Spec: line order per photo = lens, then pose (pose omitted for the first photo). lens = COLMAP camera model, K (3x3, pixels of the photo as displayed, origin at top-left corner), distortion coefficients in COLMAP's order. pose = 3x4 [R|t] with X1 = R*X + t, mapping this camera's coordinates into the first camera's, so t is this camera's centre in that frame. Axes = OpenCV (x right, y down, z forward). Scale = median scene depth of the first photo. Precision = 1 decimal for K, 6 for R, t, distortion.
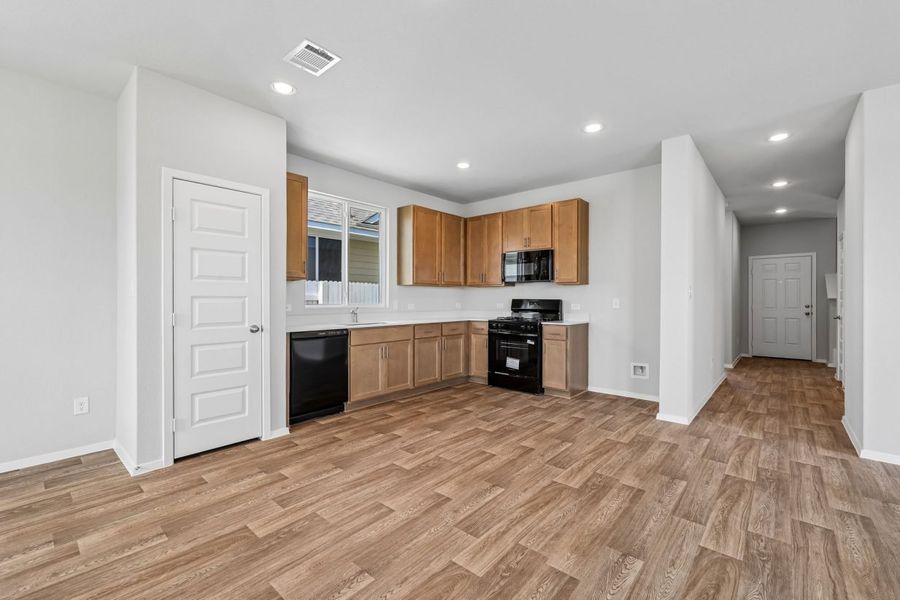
lens RADIAL K [[383.2, 0, 453.6], [0, 383.2, 300.5], [0, 0, 1]] dist [0.000837, 0.000594]
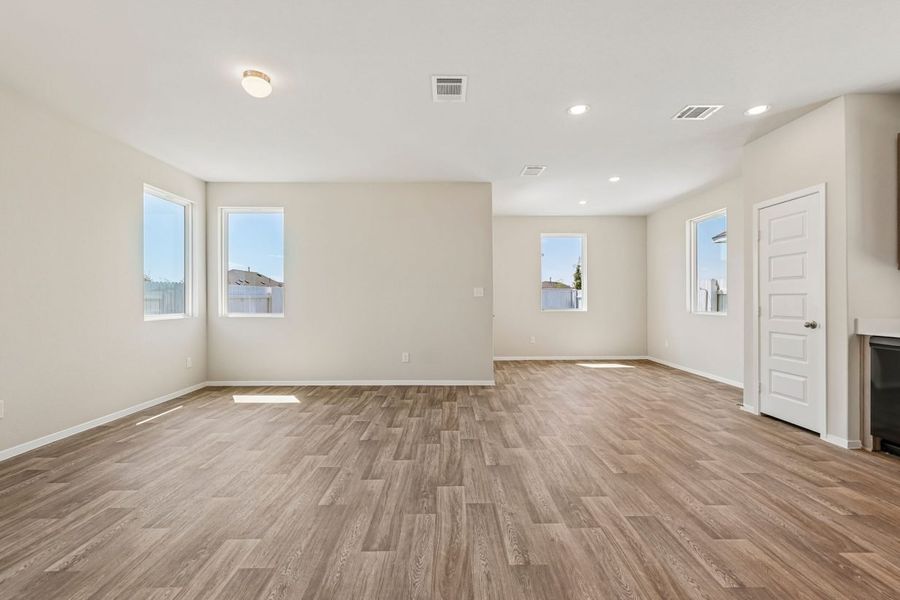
lens RADIAL K [[380.6, 0, 452.9], [0, 380.6, 298.0], [0, 0, 1]] dist [0.000672, 0.000243]
pose [[-0.747376, -0.002899, -0.664396, 0.584020], [-0.001736, 0.999996, -0.002410, 0.004384], [0.664400, -0.000647, -0.747377, 0.741958]]
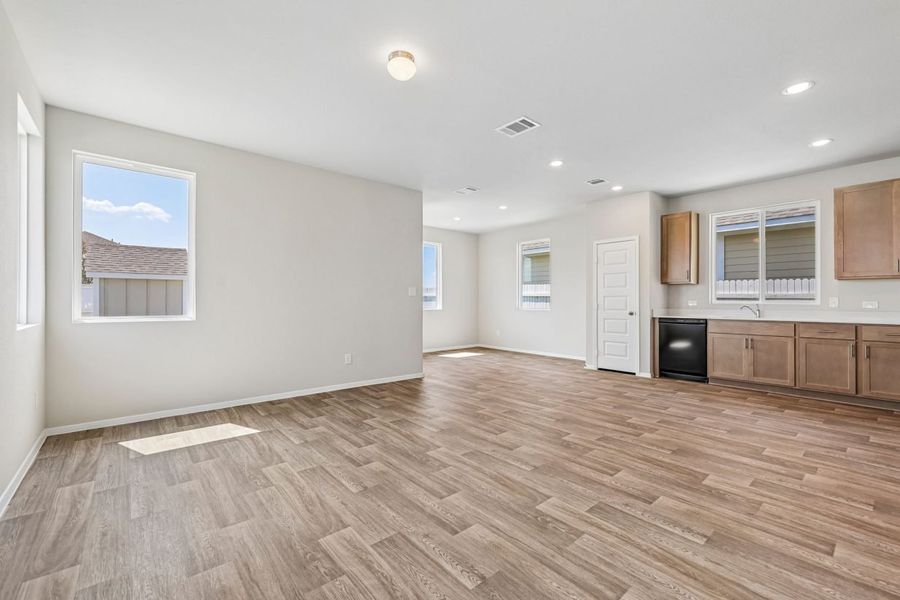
lens RADIAL K [[380.6, 0, 452.9], [0, 380.6, 298.0], [0, 0, 1]] dist [0.000672, 0.000243]
pose [[-0.147287, -0.008772, -0.989055, 0.940777], [-0.003991, 0.999958, -0.008275, 0.013222], [0.989086, 0.002729, -0.147316, 0.276800]]
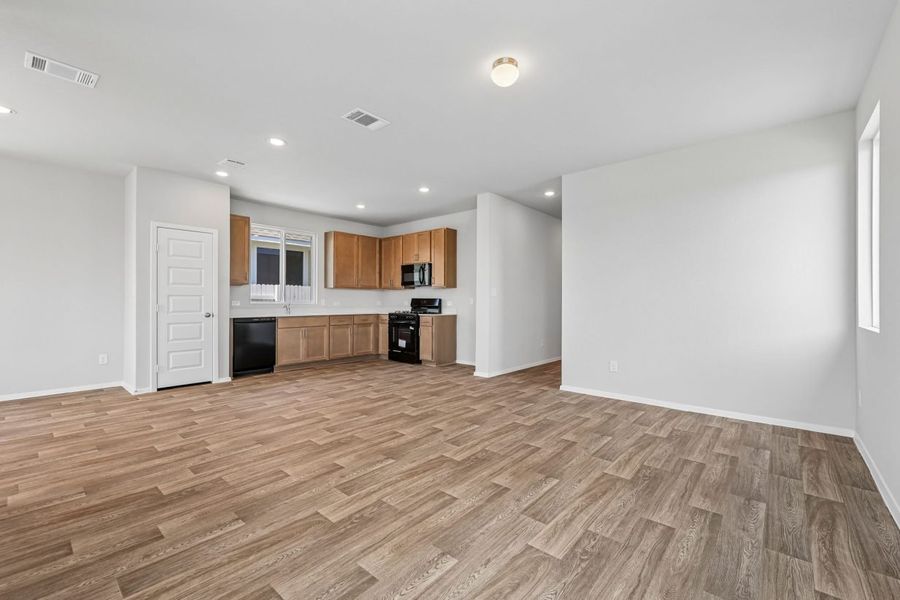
lens RADIAL K [[379.7, 0, 453.6], [0, 379.7, 303.8], [0, 0, 1]] dist [-0.001350, -0.000005]
pose [[0.999999, 0.001292, -0.000734, 0.355144], [-0.001289, 0.999991, 0.003944, 0.011949], [0.000740, -0.003943, 0.999992, -0.415319]]
